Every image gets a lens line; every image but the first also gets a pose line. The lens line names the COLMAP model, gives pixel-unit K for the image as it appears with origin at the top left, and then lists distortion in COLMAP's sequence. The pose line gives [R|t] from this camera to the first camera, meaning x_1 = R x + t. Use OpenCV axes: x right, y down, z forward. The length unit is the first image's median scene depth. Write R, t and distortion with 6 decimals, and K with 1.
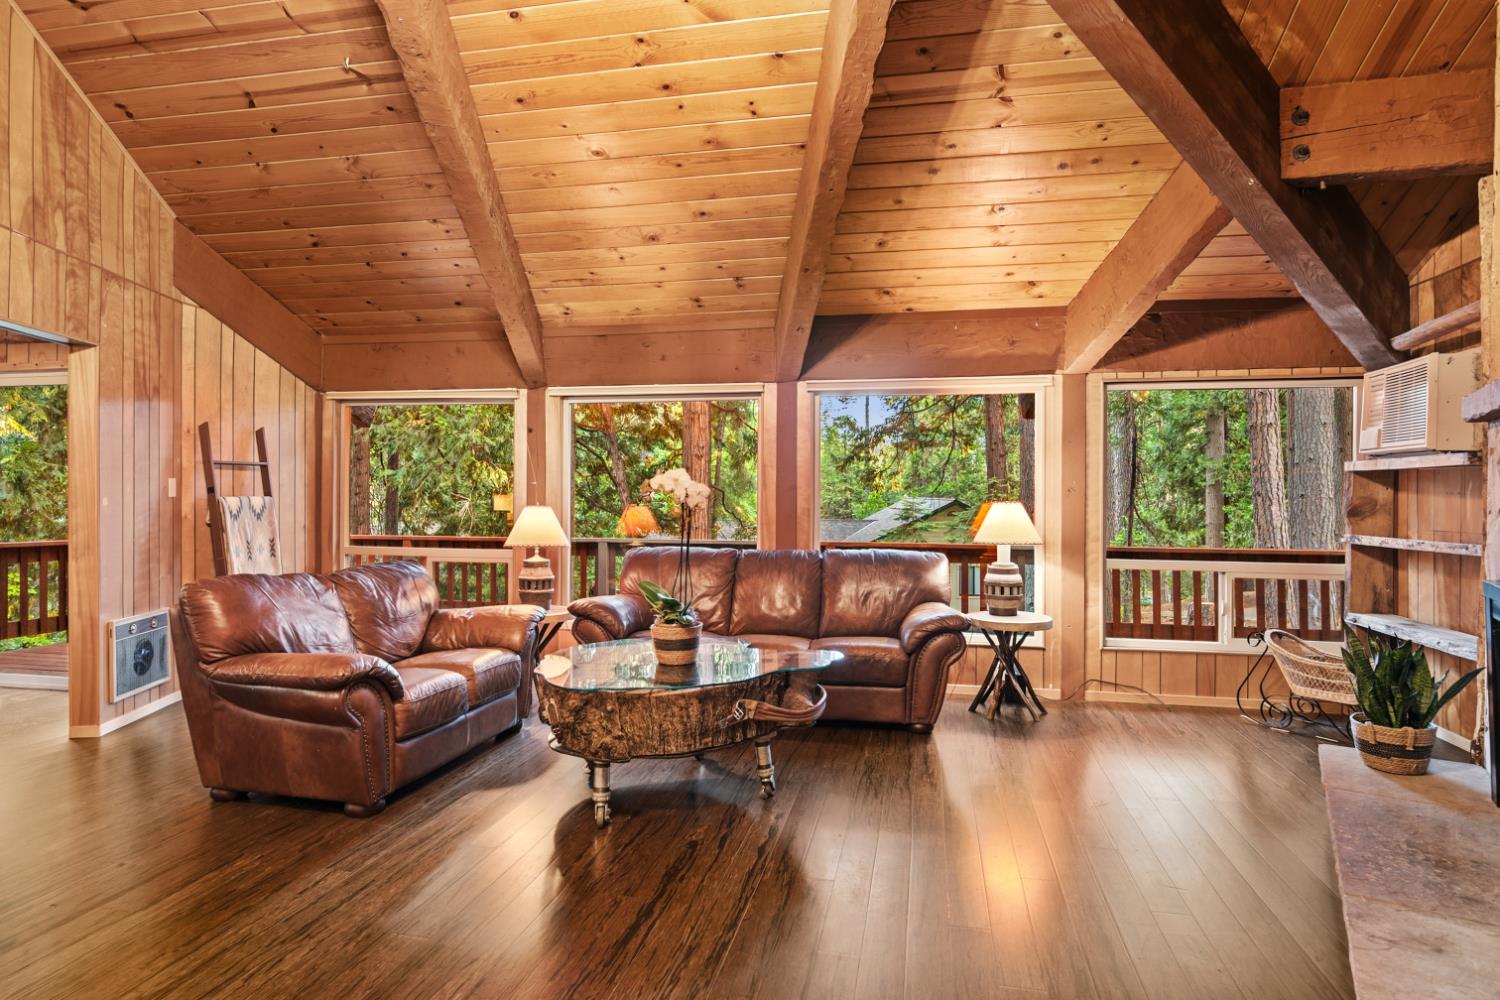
lens RADIAL K [[826.9, 0, 759.4], [0, 826.9, 500.4], [0, 0, 1]] dist [-0.003266, -0.000770]
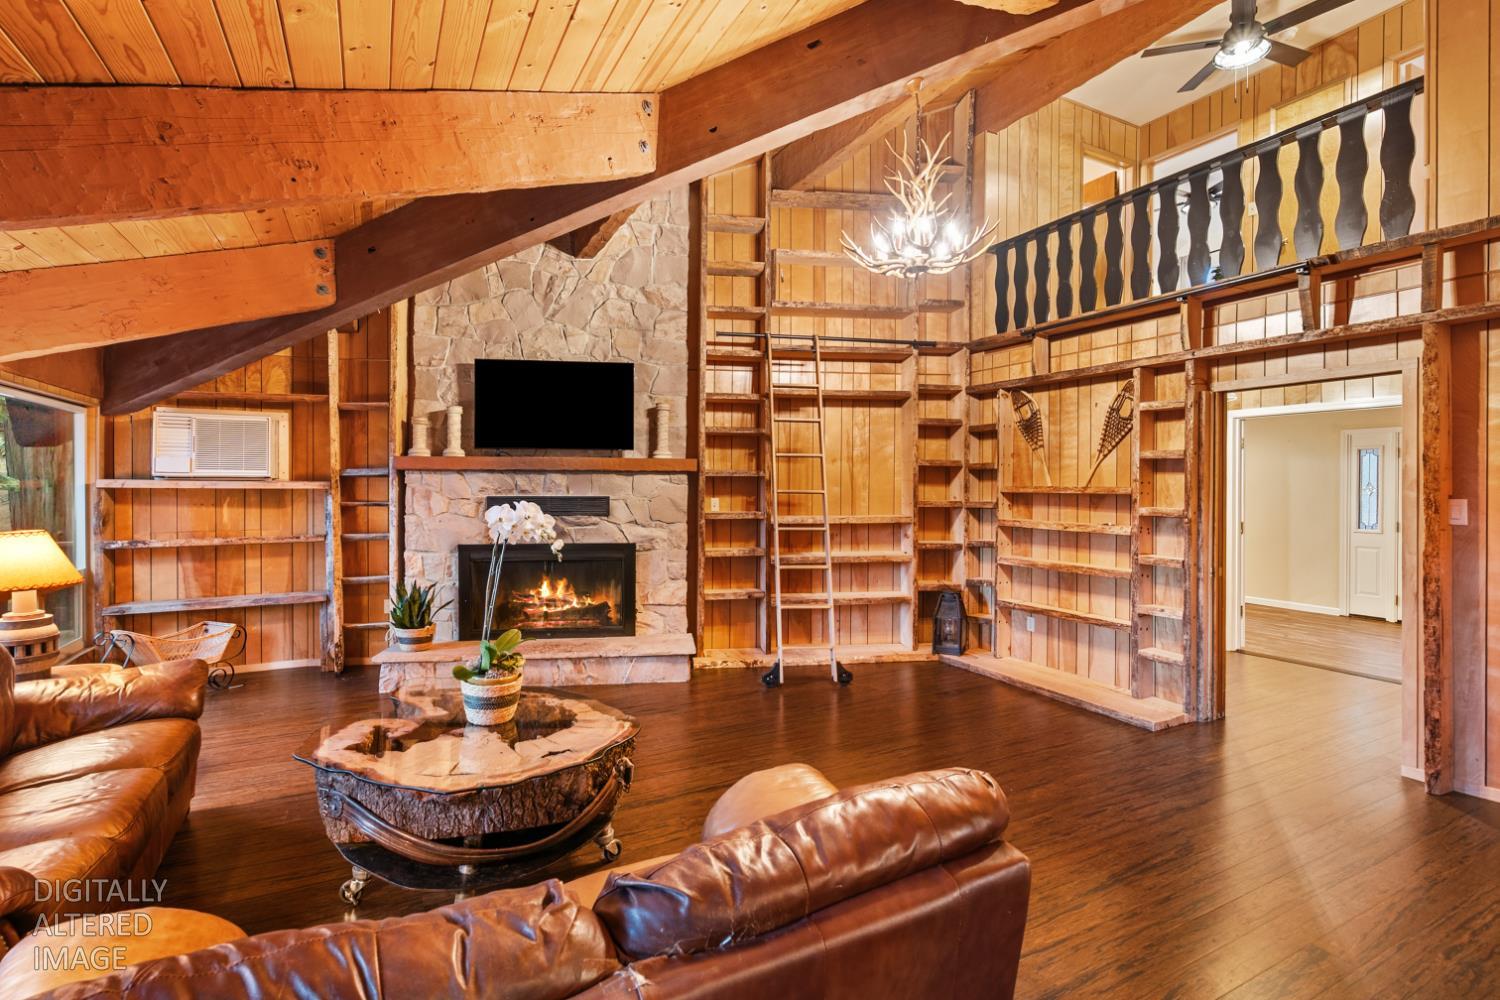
lens RADIAL K [[681.3, 0, 759.5], [0, 681.3, 483.9], [0, 0, 1]] dist [-0.004354, -0.000580]
pose [[-0.622132, -0.001253, 0.782911, -0.605768], [0.002535, 0.999990, 0.003615, -0.040873], [-0.782908, 0.004233, -0.622123, 0.861649]]
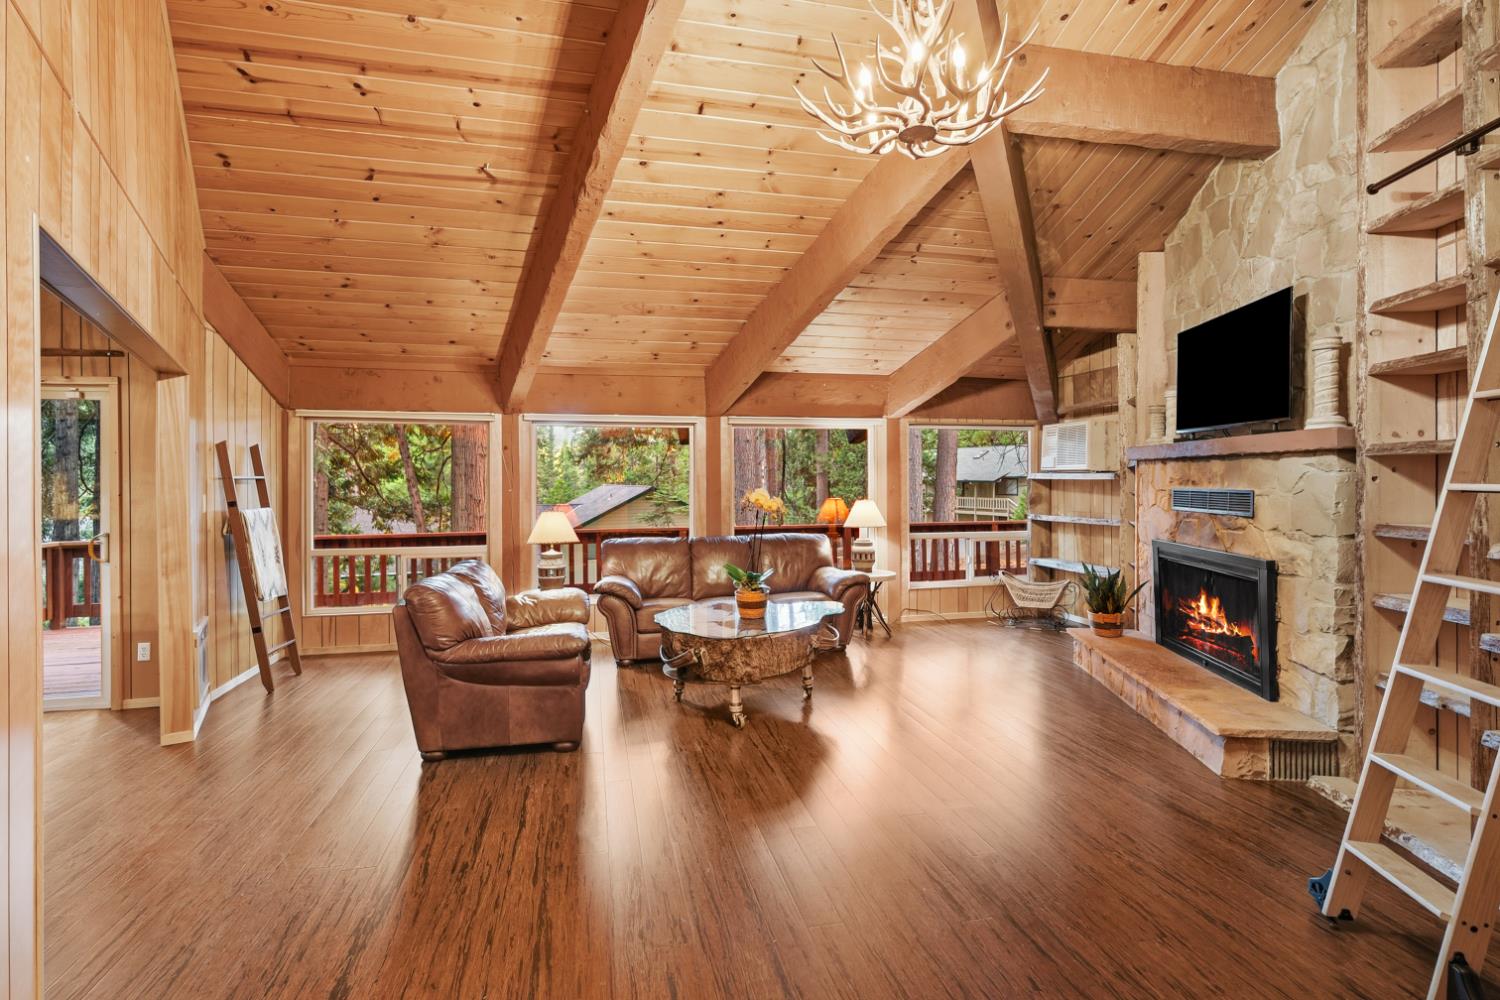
lens RADIAL K [[681.3, 0, 752.4], [0, 681.3, 491.4], [0, 0, 1]] dist [-0.004354, -0.000580]
pose [[0.909616, -0.016585, 0.415120, -0.438245], [0.012729, 0.999846, 0.012055, -0.033155], [-0.415256, -0.005681, 0.909687, -0.087461]]
